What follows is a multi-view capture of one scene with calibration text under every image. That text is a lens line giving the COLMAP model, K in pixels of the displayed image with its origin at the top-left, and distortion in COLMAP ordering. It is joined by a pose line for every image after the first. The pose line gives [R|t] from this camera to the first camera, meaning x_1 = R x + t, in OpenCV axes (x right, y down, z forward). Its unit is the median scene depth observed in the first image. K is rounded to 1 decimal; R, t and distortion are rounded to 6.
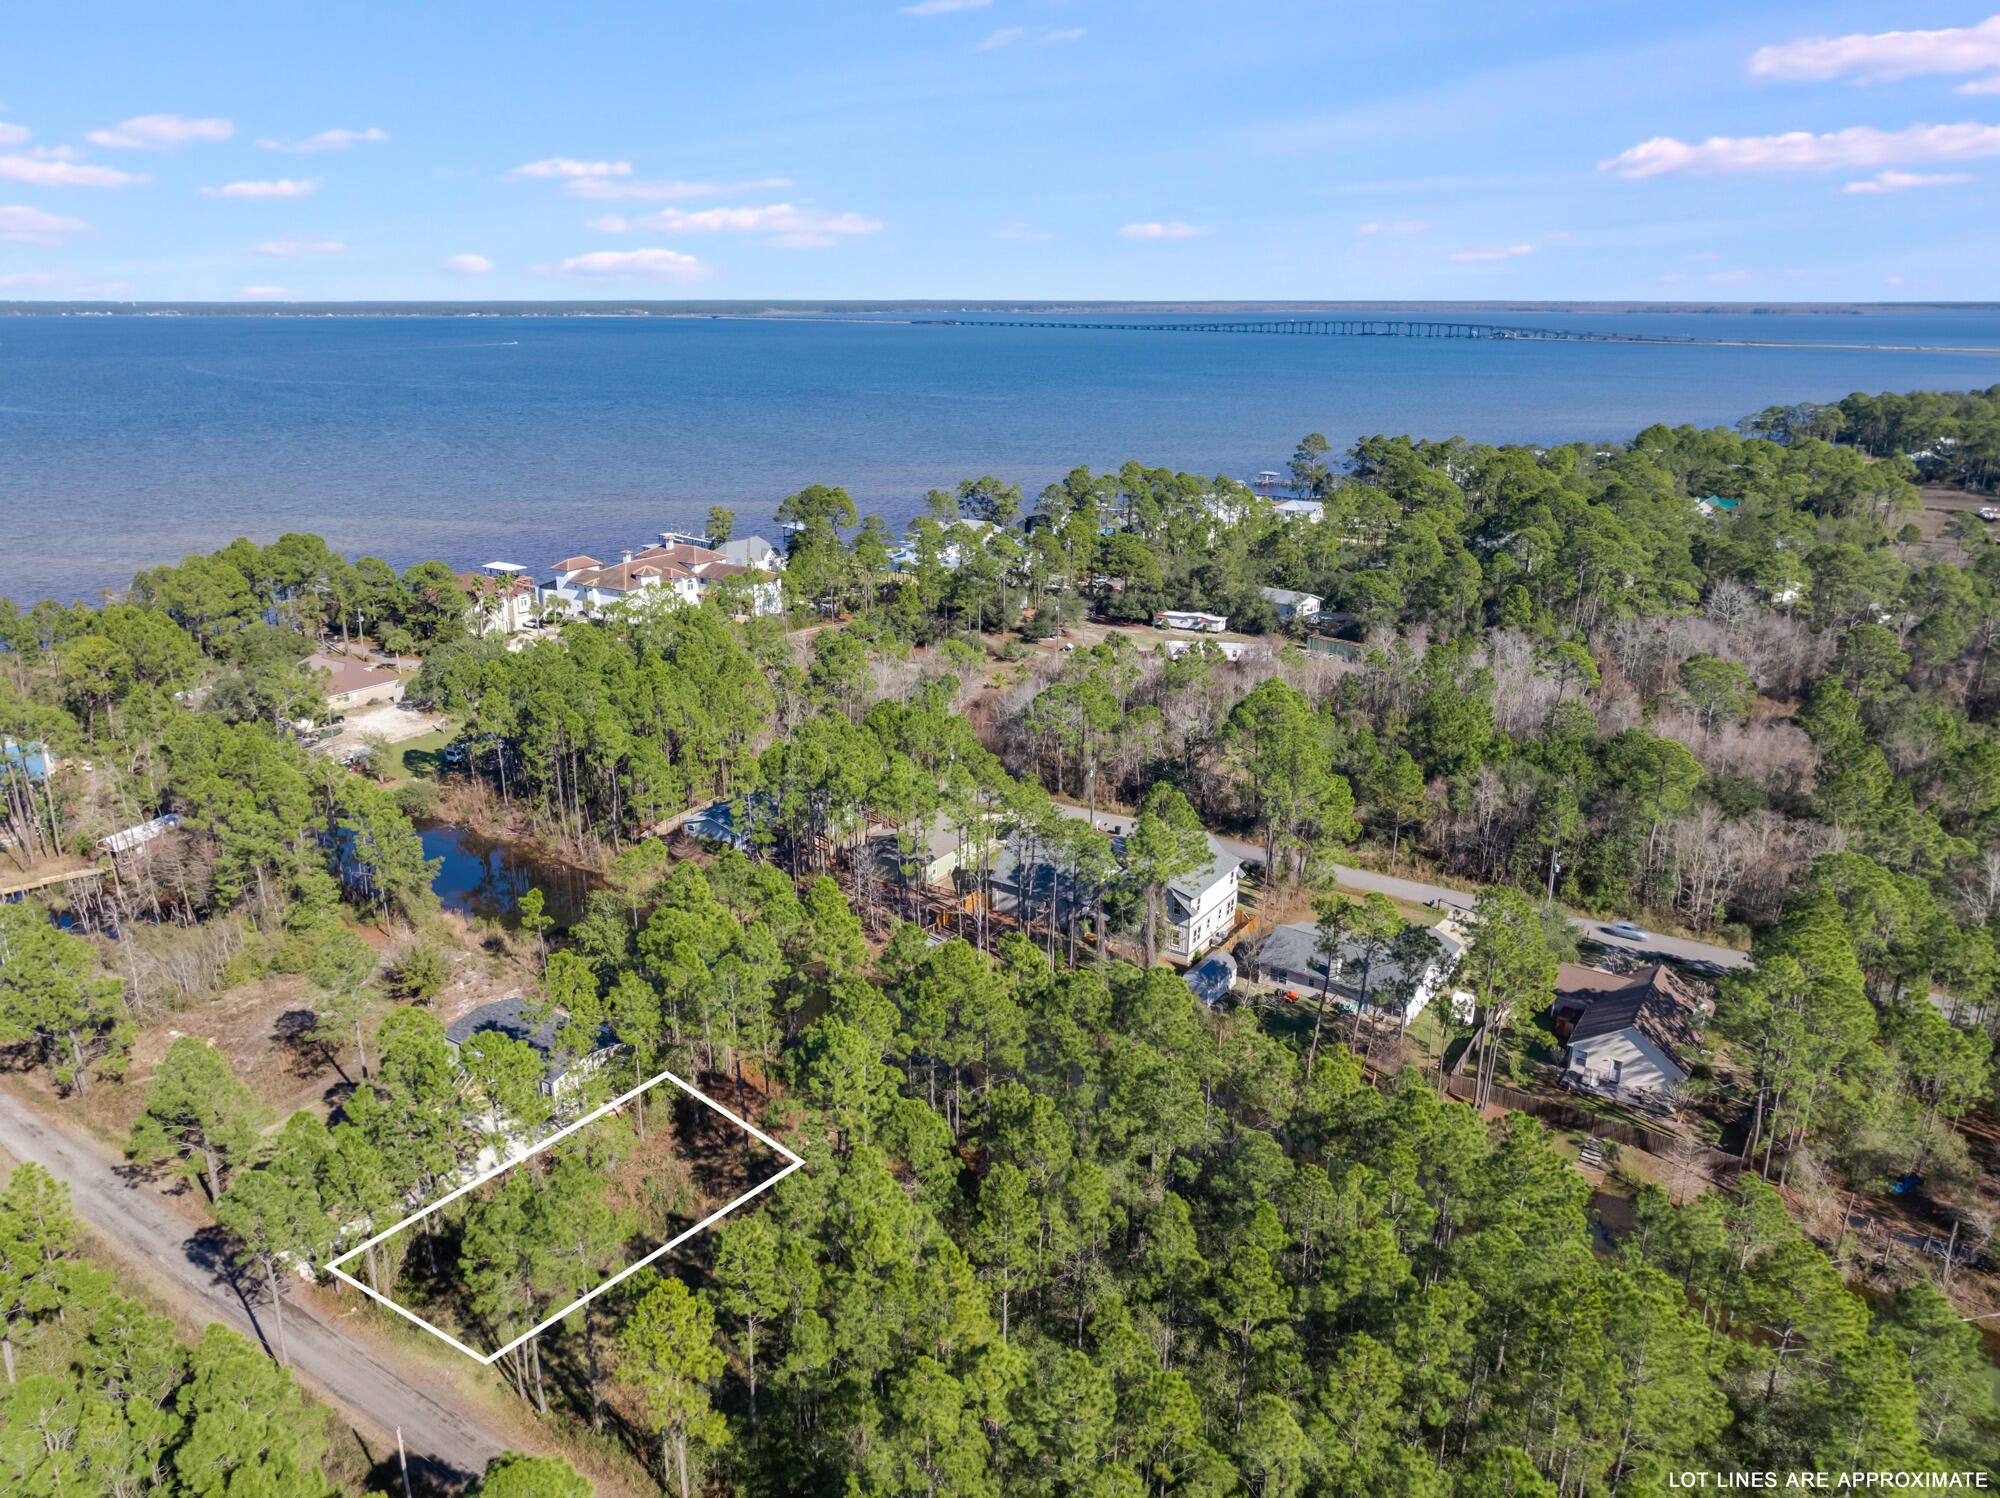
lens RADIAL K [[1396.2, 0, 981.8], [0, 1396.2, 743.1], [0, 0, 1]] dist [-0.010390, 0.000982]
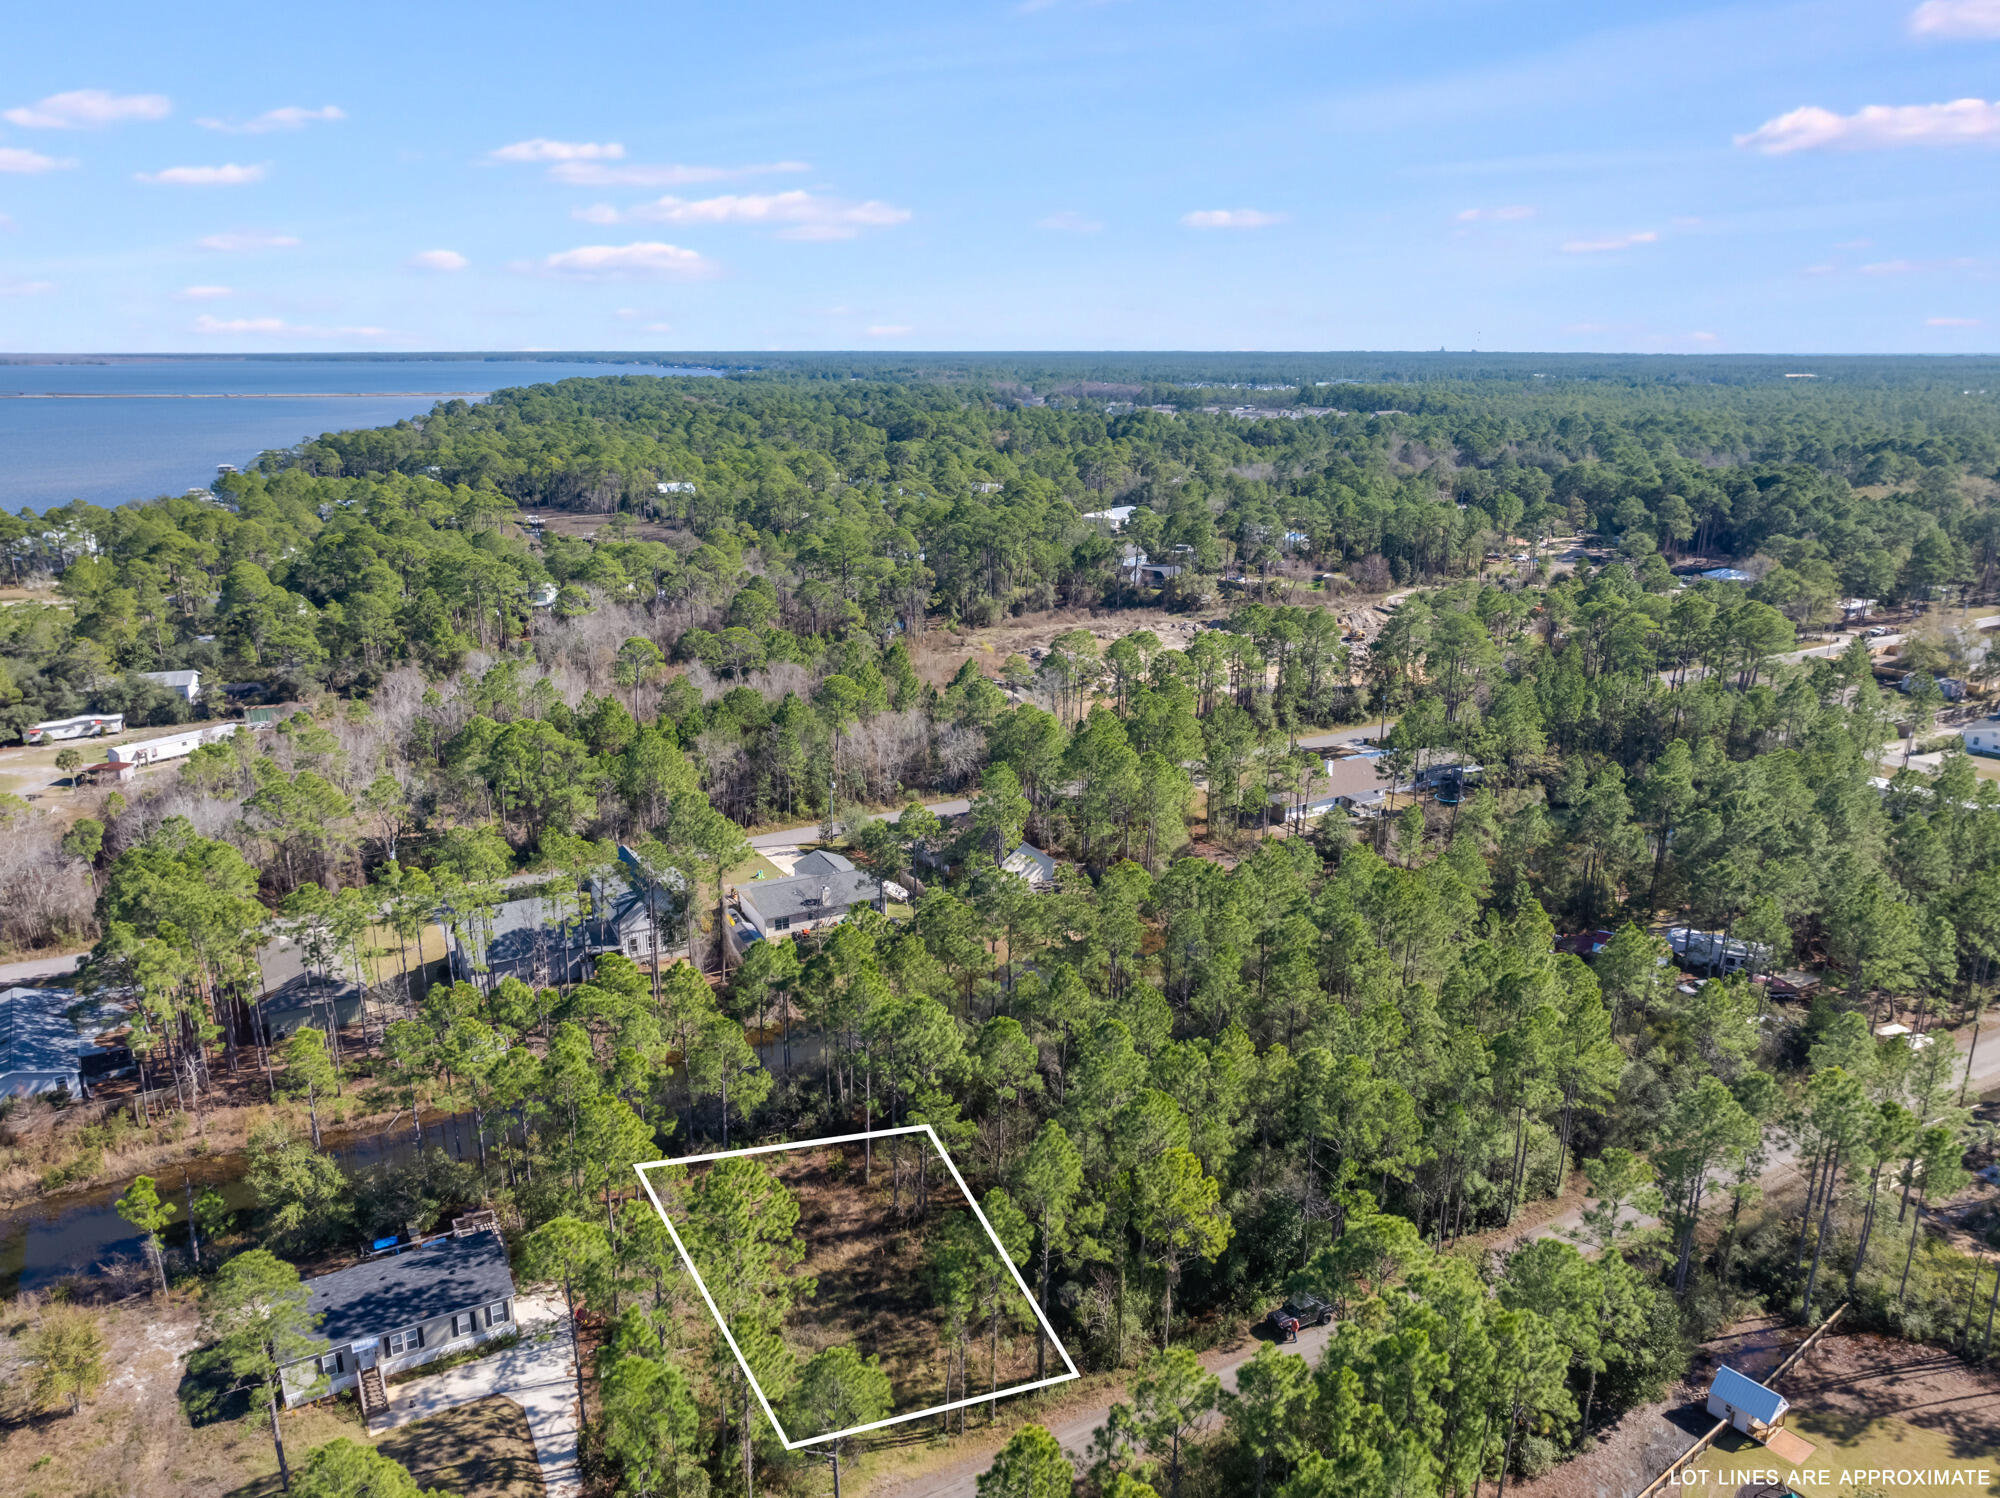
lens RADIAL K [[1403.9, 0, 971.9], [0, 1403.9, 754.4], [0, 0, 1]] dist [-0.005256, 0.003793]
pose [[0.460362, -0.244911, 0.853279, -0.306441], [0.269169, 0.954451, 0.128728, -0.033950], [-0.845940, 0.170415, 0.505315, 0.116971]]
